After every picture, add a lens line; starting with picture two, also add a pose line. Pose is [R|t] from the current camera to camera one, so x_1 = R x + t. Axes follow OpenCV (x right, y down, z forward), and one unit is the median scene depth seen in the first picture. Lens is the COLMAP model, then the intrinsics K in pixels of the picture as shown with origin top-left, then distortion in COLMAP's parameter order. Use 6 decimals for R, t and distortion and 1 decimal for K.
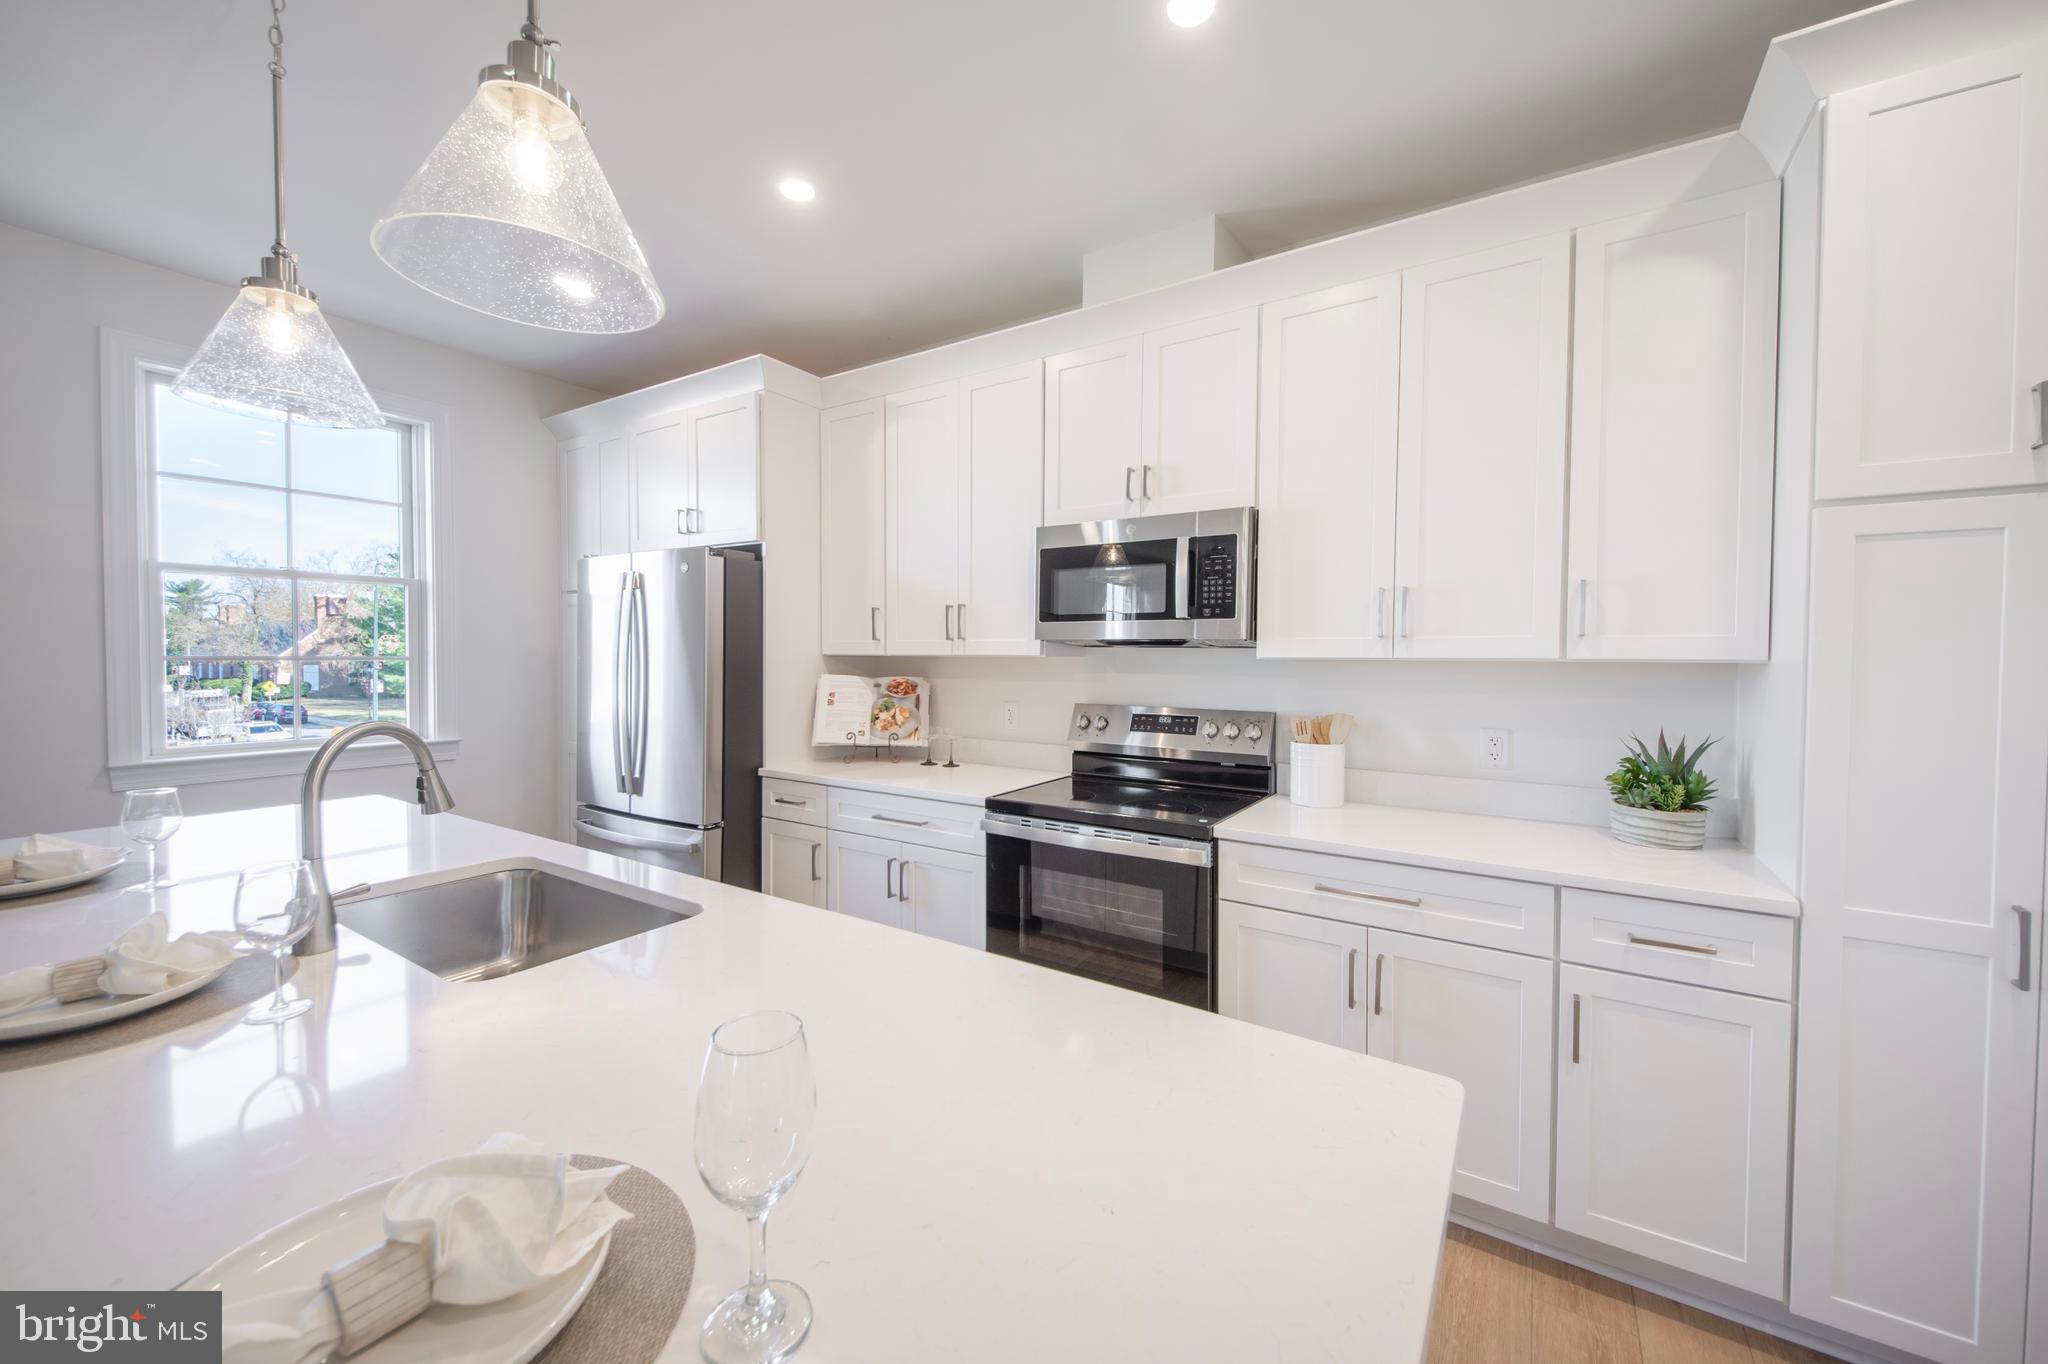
lens RADIAL K [[770.0, 0, 1030.9], [0, 770.0, 674.9], [0, 0, 1]] dist [0.038664, -0.020758]
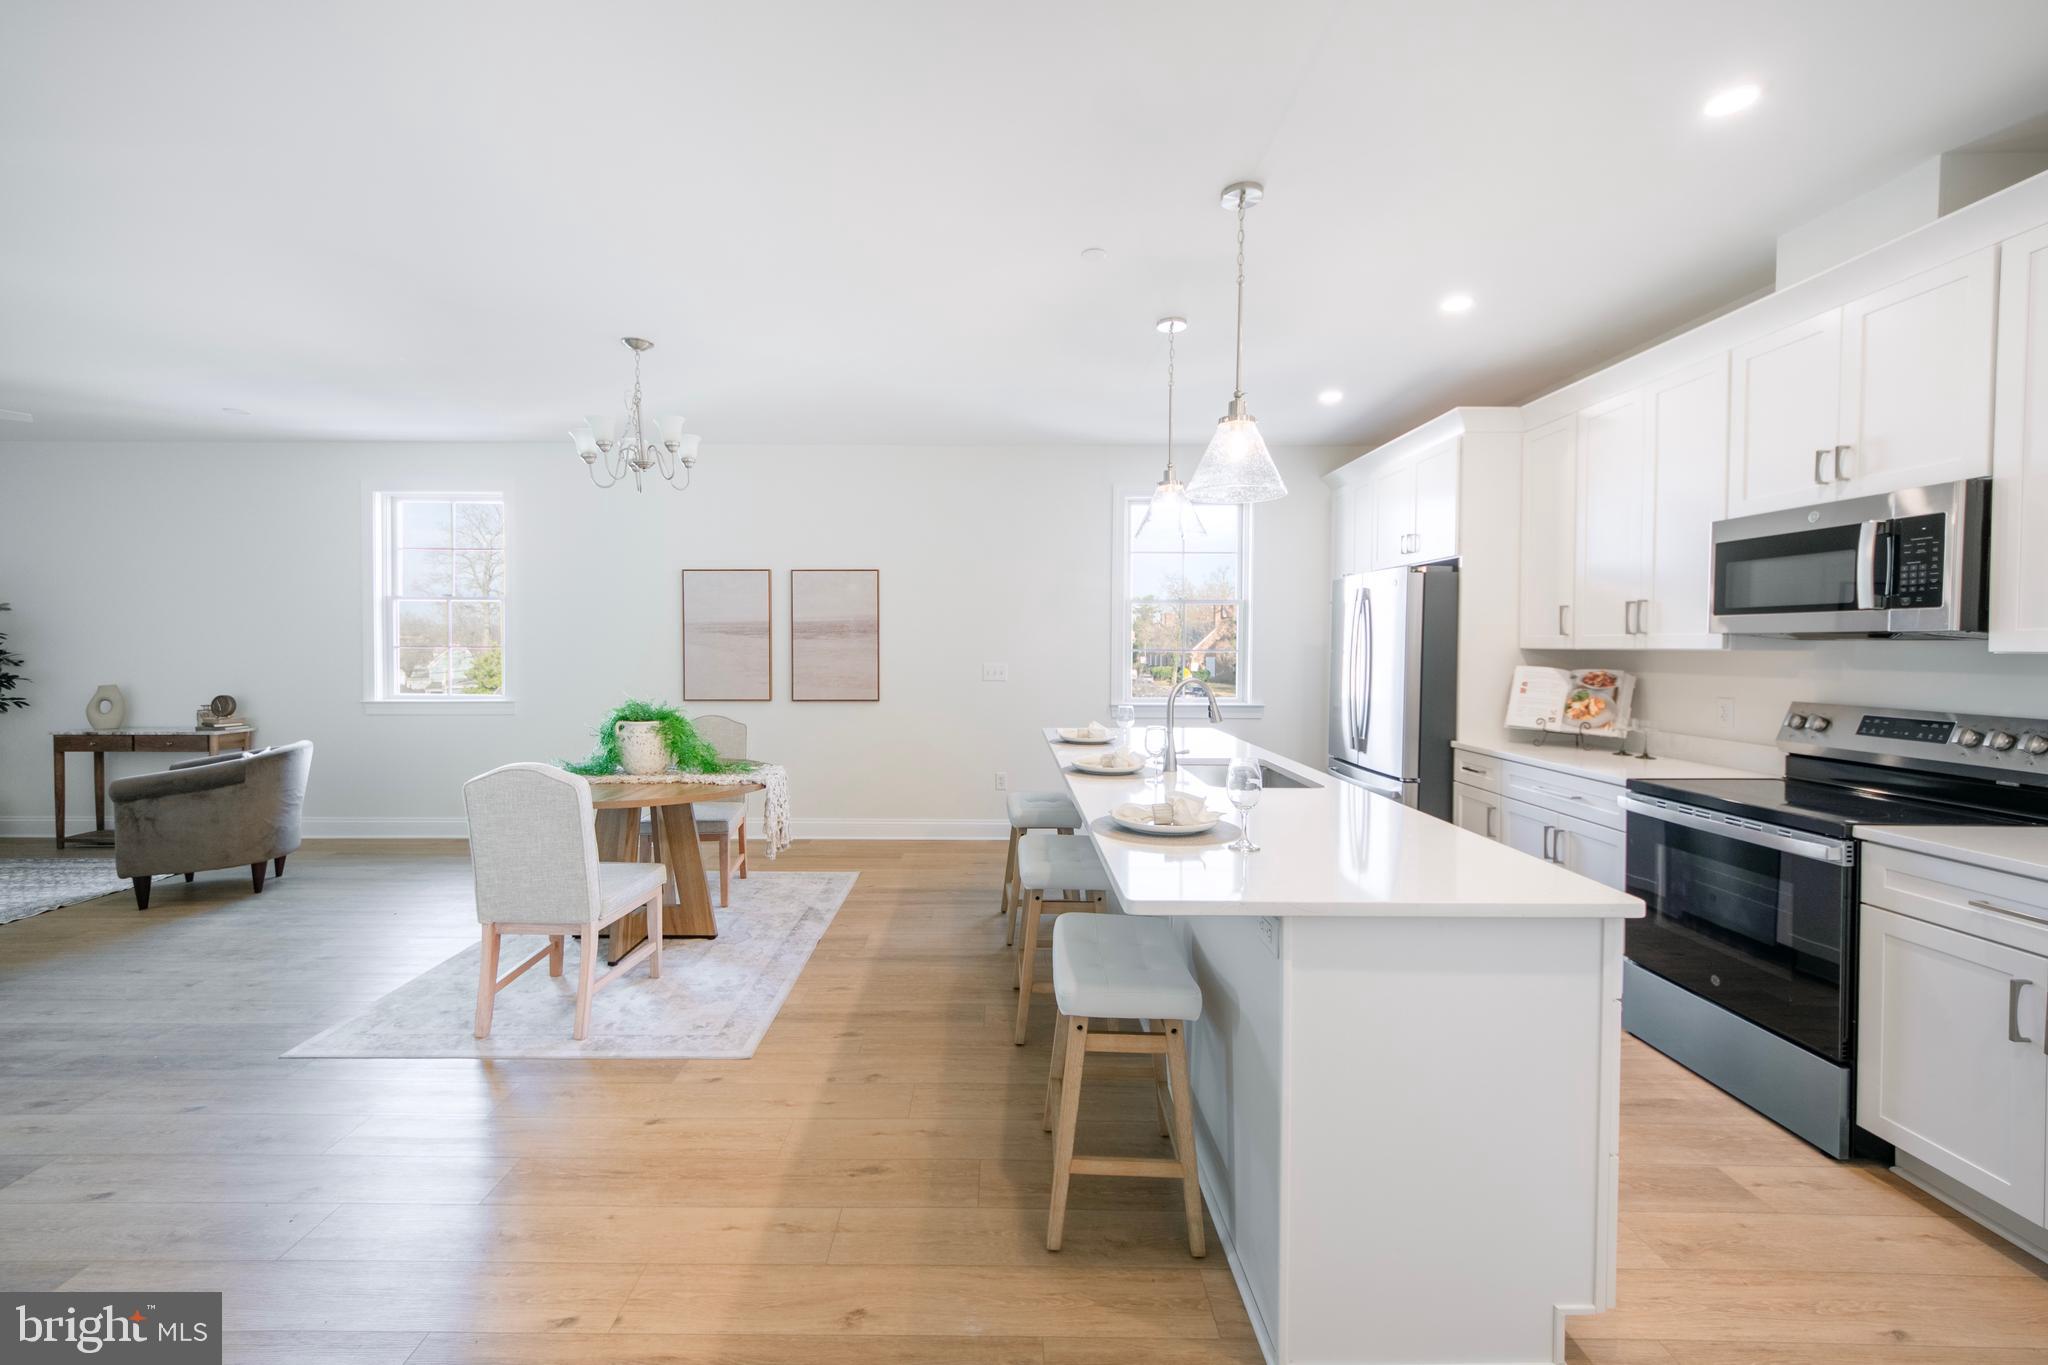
lens RADIAL K [[816.2, 0, 996.6], [0, 816.2, 665.0], [0, 0, 1]] dist [-0.001141, 0.000127]
pose [[0.538767, 0.017844, -0.842266, 0.365419], [-0.023612, 0.999703, 0.006075, 0.010204], [0.842124, 0.016614, 0.539029, -0.324824]]
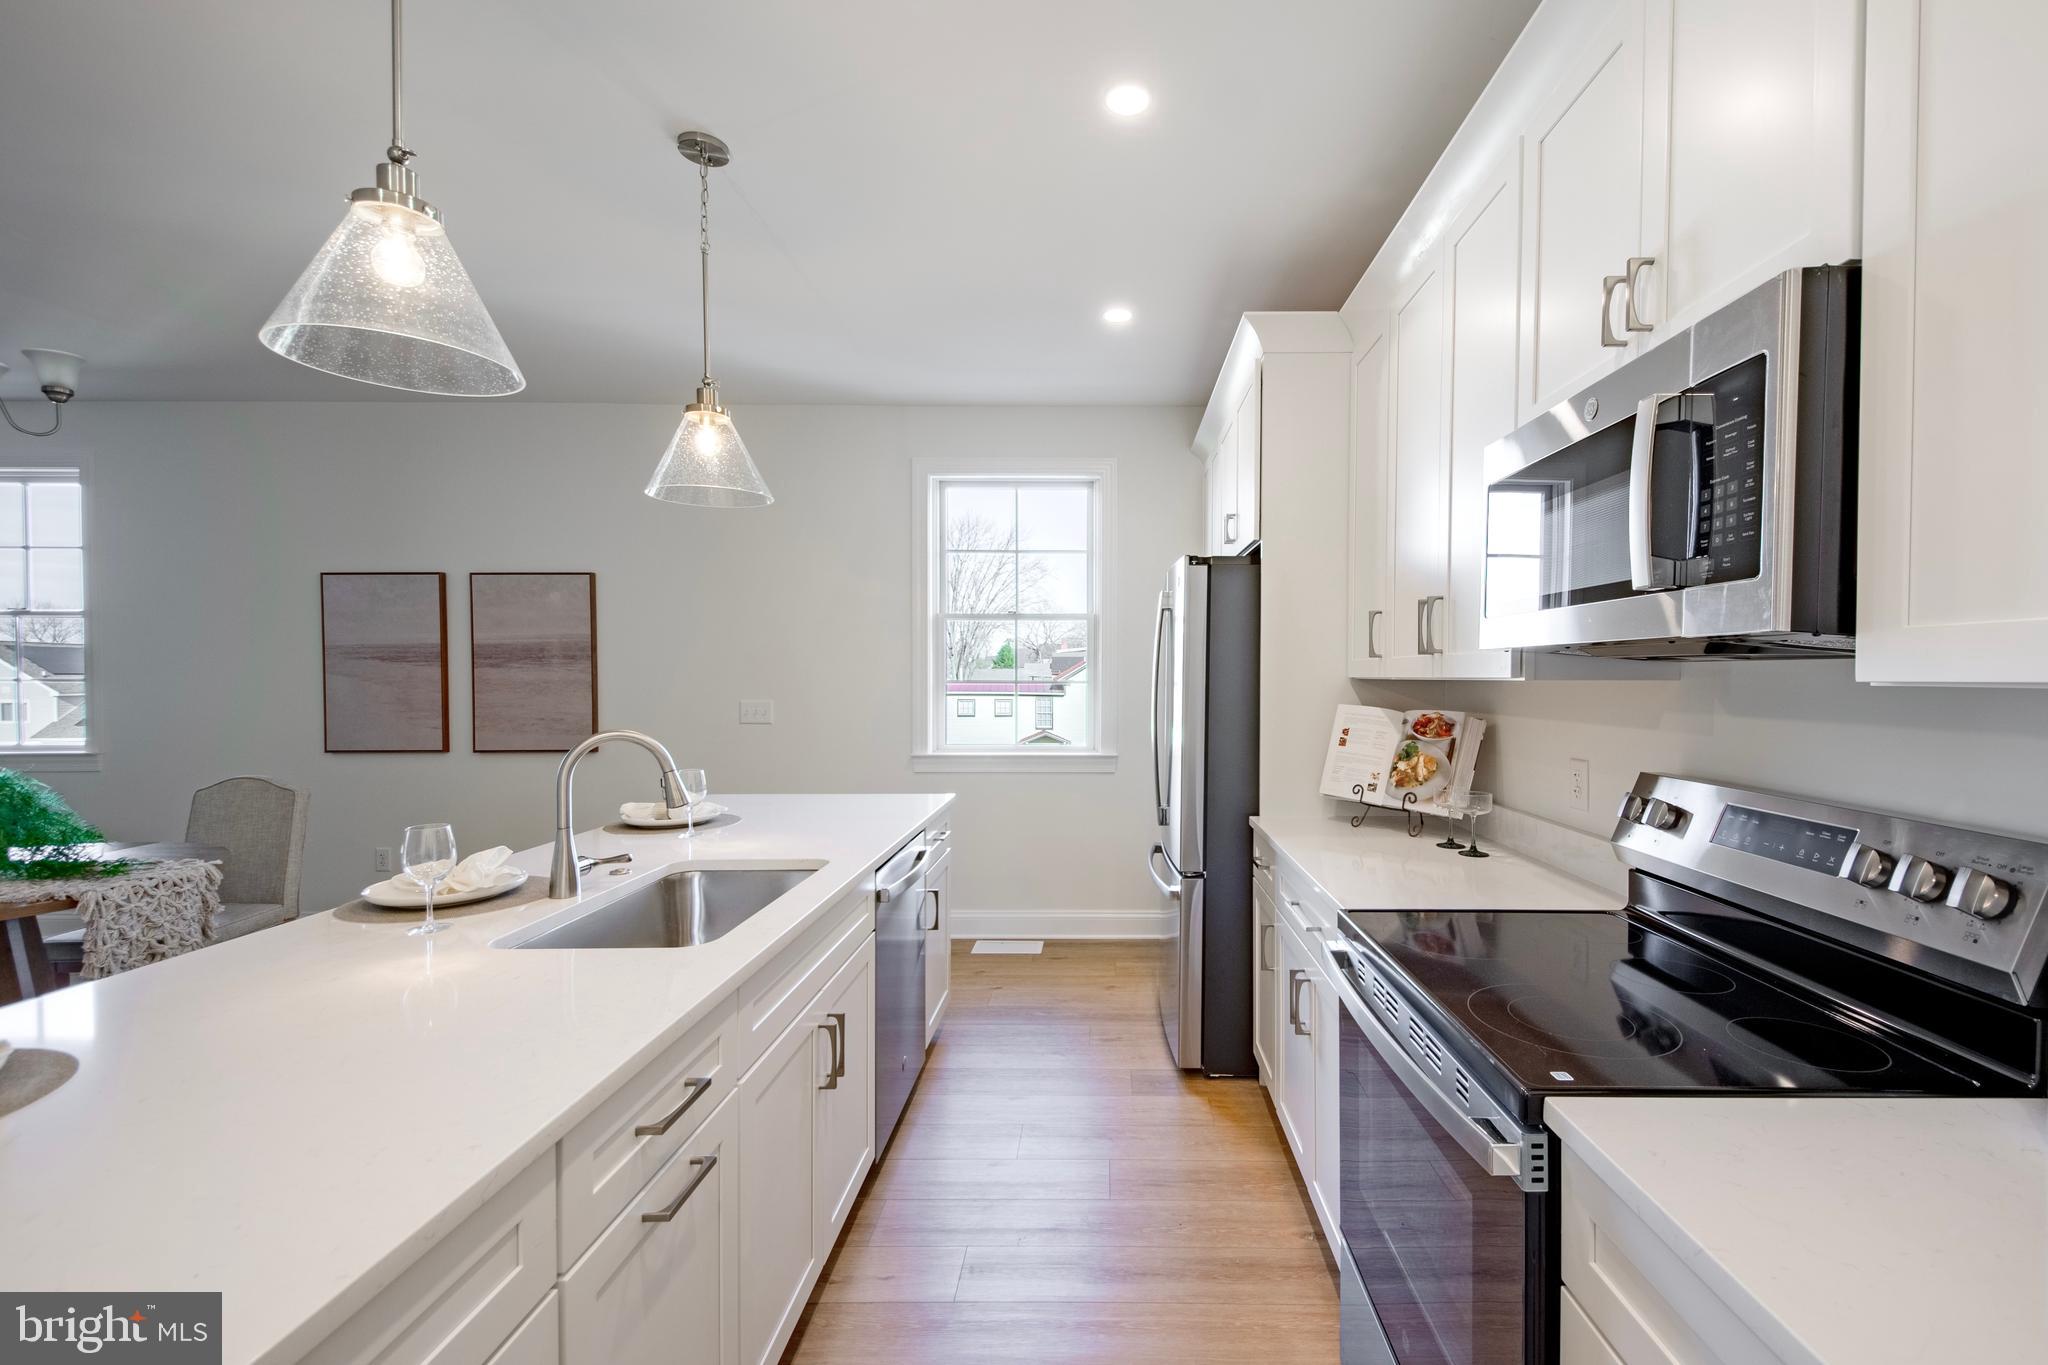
lens RADIAL K [[858.2, 0, 1111.9], [0, 858.2, 698.7], [0, 0, 1]] dist [-0.000894, -0.000174]
pose [[0.547641, 0.018402, -0.836511, 0.344185], [-0.021919, 0.999731, 0.007643, -0.008214], [0.836426, 0.014149, 0.547897, 0.395507]]
